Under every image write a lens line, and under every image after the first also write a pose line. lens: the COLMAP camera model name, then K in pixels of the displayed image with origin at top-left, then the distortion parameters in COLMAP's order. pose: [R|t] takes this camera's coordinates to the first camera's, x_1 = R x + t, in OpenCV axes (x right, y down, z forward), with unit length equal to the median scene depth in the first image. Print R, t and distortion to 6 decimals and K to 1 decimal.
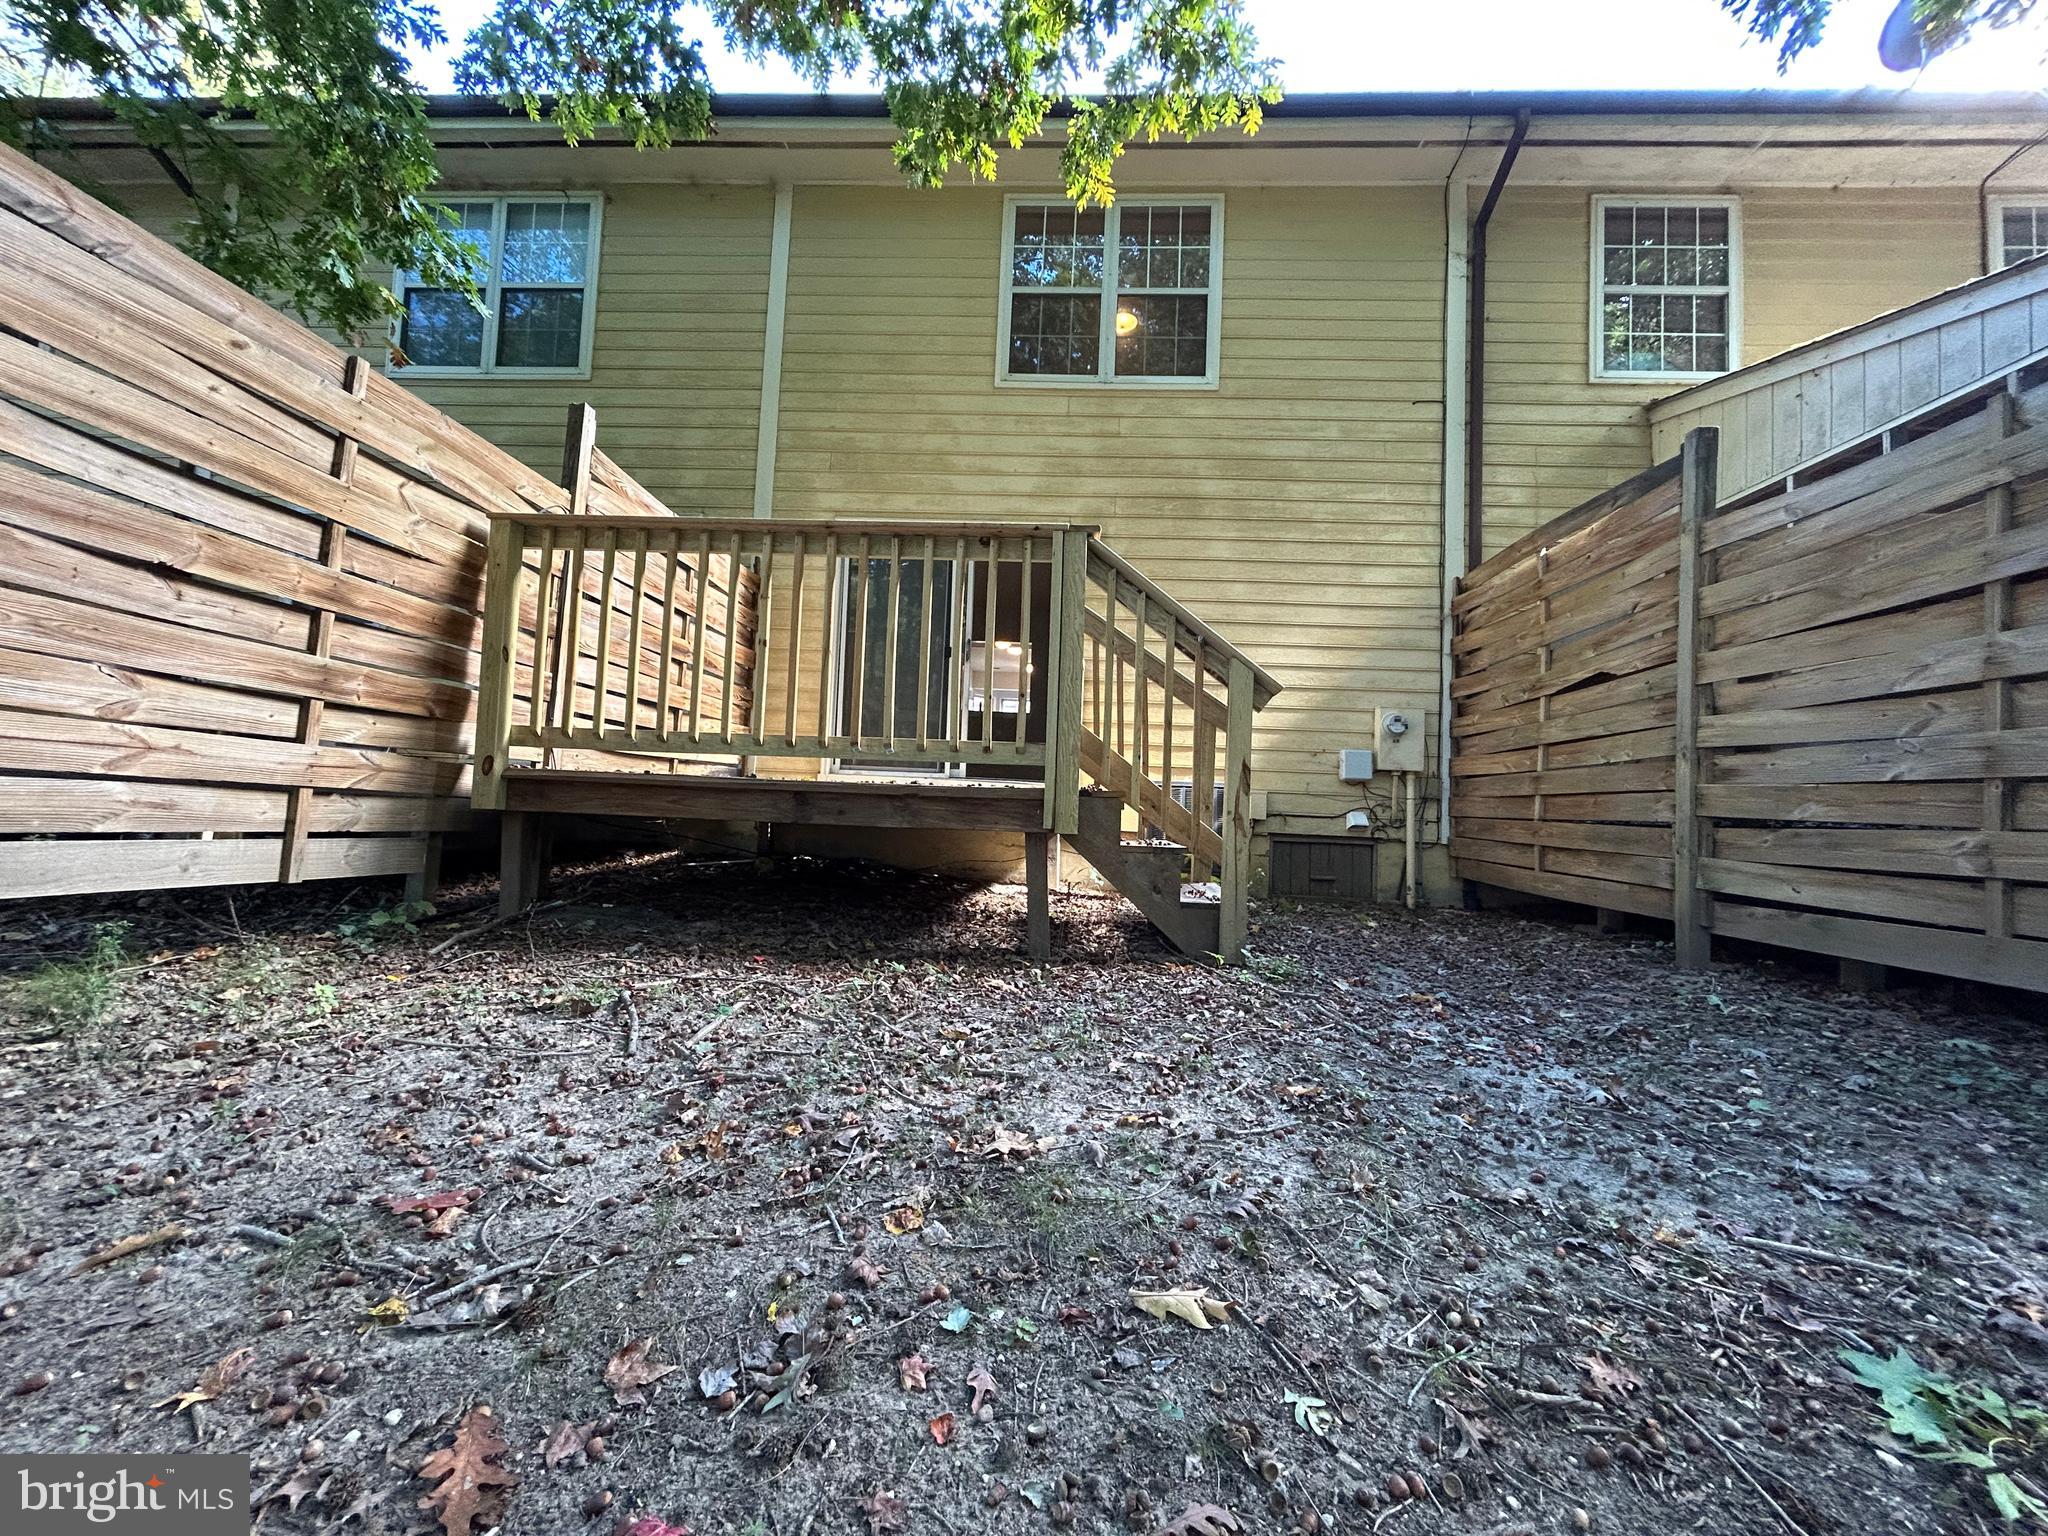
lens RADIAL K [[825.3, 0, 1023.3], [0, 825.3, 767.7], [0, 0, 1]] dist [-0.000474, 0.001340]
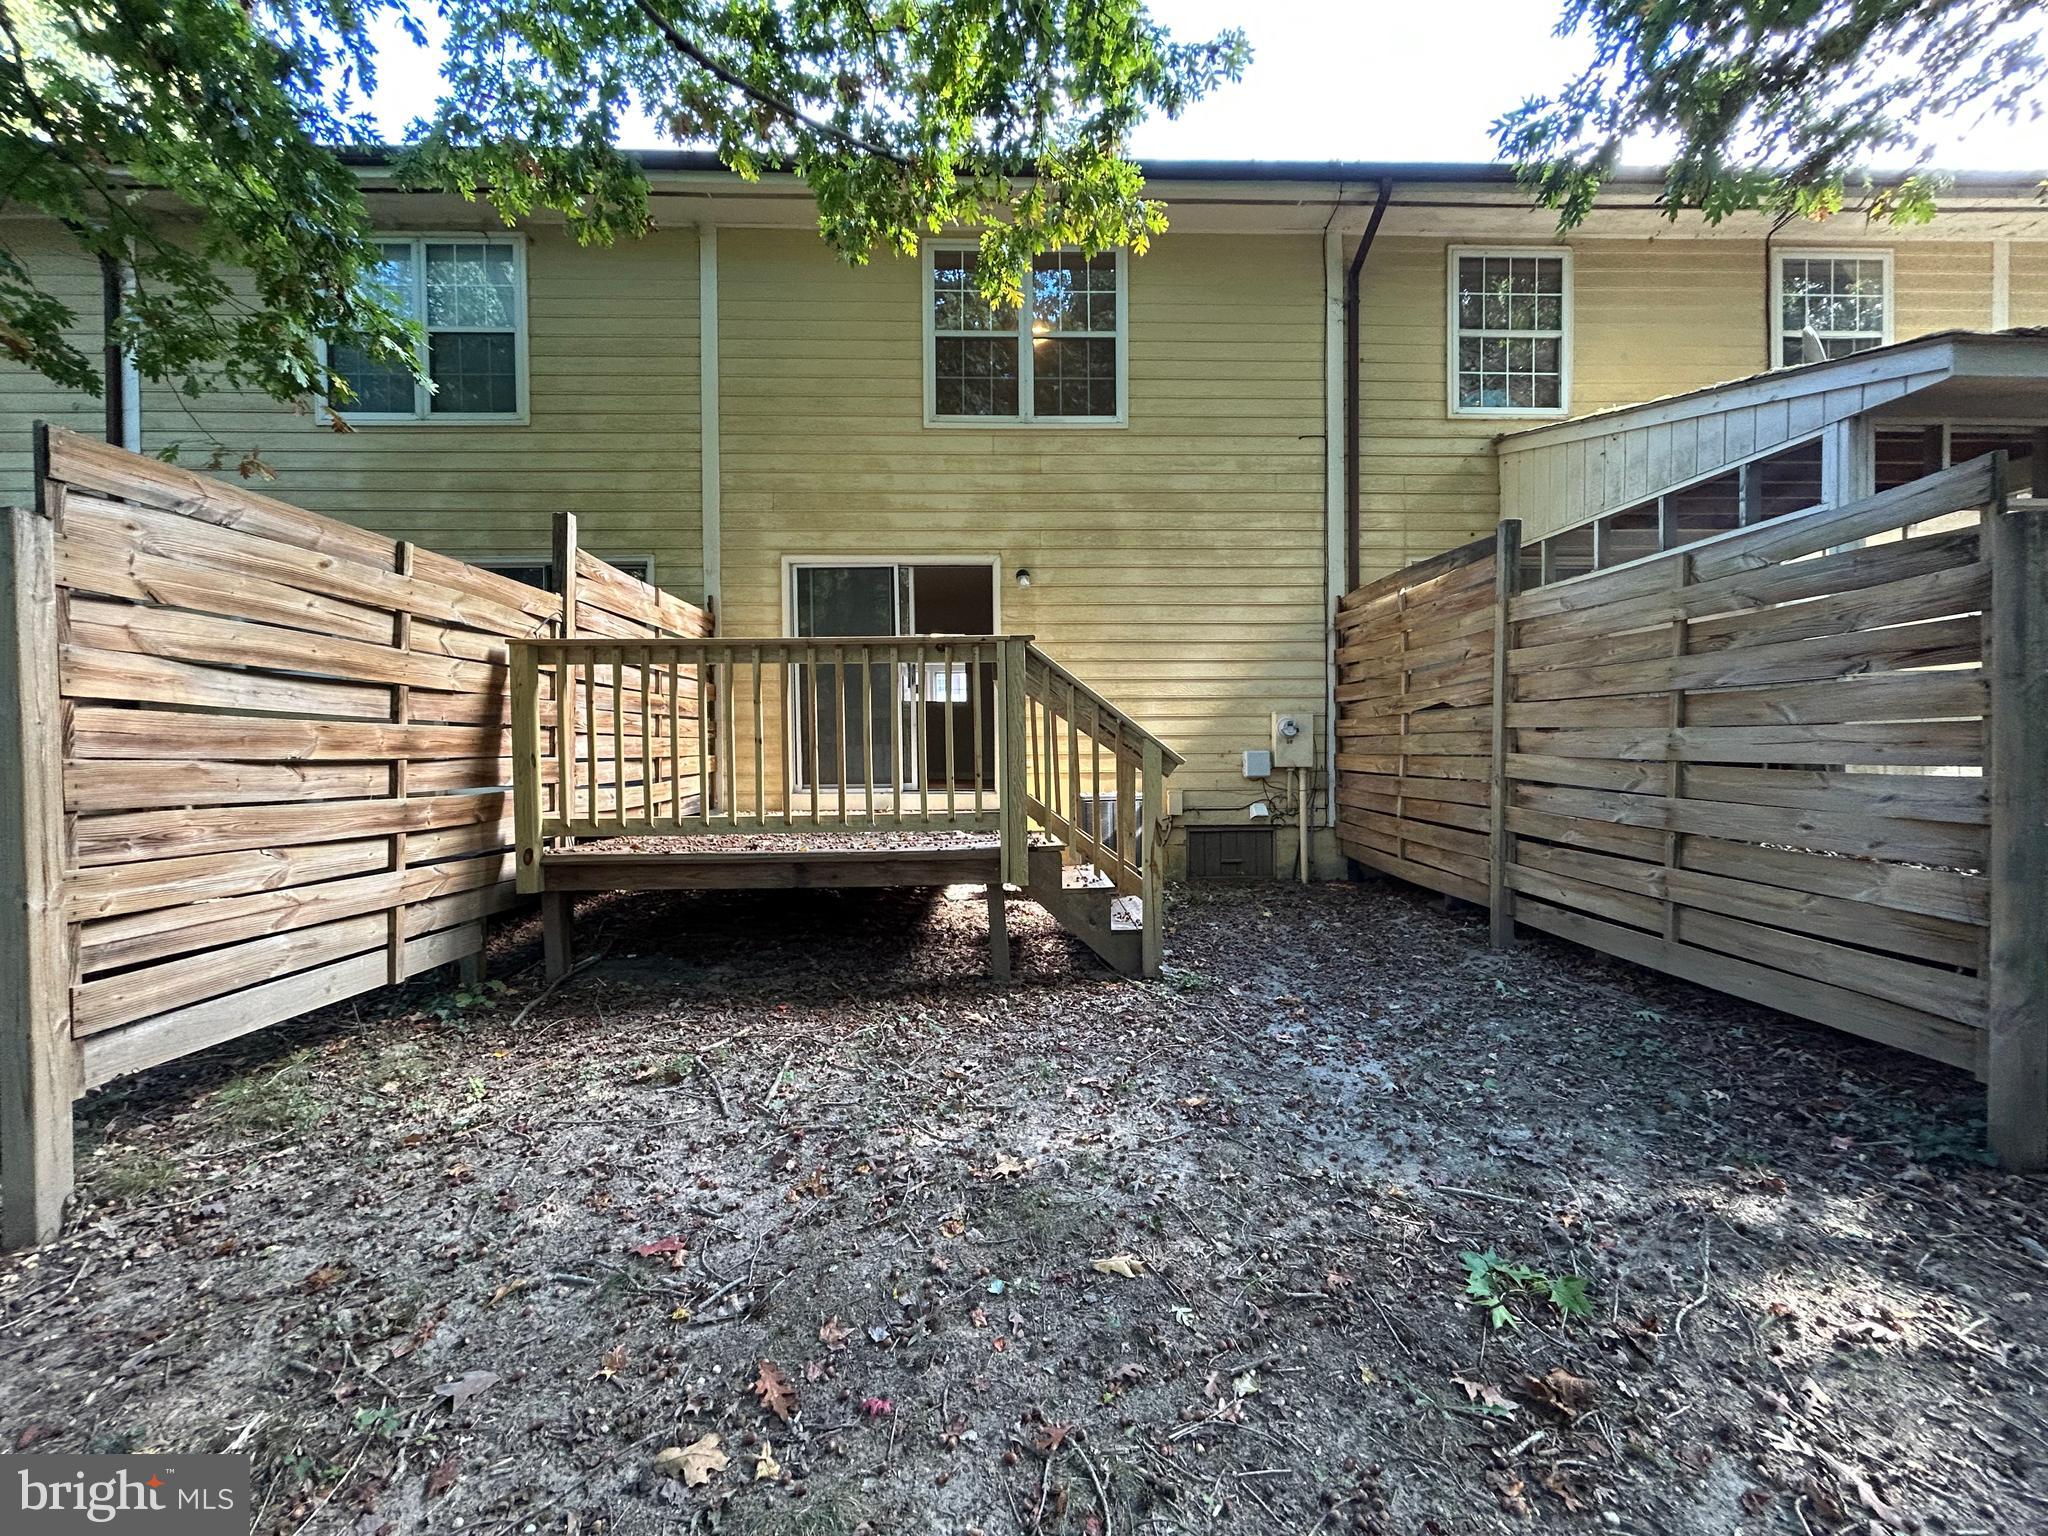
lens RADIAL K [[825.3, 0, 1022.6], [0, 825.3, 769.1], [0, 0, 1]] dist [-0.000474, 0.001340]
pose [[0.995258, -0.054898, 0.080299, -0.033459], [0.048470, 0.995622, 0.079916, -0.190582], [-0.084335, -0.075645, 0.993562, -0.227250]]
